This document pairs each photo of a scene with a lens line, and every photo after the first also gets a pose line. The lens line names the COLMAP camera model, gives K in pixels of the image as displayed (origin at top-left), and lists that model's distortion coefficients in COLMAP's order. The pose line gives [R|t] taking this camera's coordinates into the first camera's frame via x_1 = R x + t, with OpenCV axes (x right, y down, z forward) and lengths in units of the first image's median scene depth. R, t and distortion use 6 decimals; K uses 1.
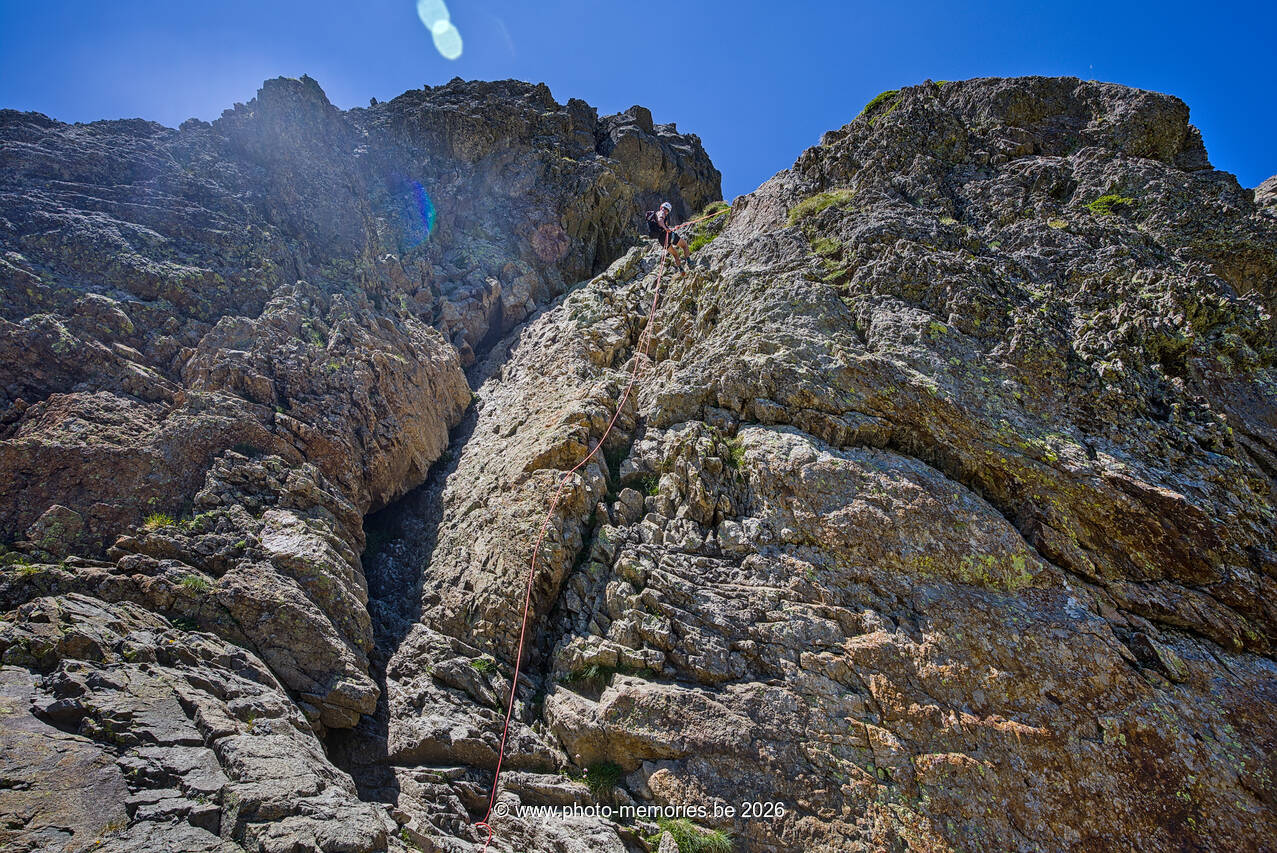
lens RADIAL K [[769.6, 0, 640.2], [0, 769.6, 425.4], [0, 0, 1]] dist [-0.008918, 0.001735]
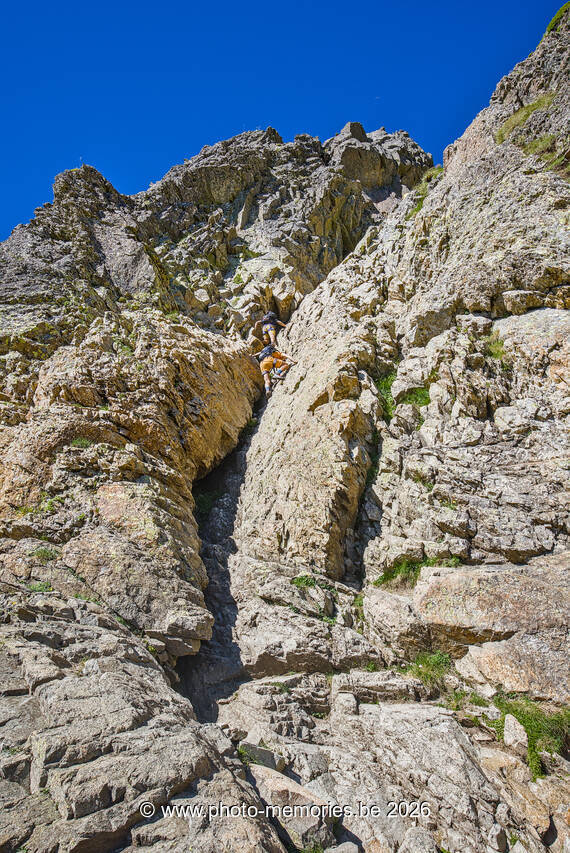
lens RADIAL K [[575.6, 0, 283.6], [0, 575.6, 427.1], [0, 0, 1]] dist [-0.015795, 0.002602]
pose [[0.943109, -0.229877, -0.240210, 0.017762], [0.238508, 0.971115, 0.007087, 0.080214], [0.231643, -0.063976, 0.970695, 0.196481]]
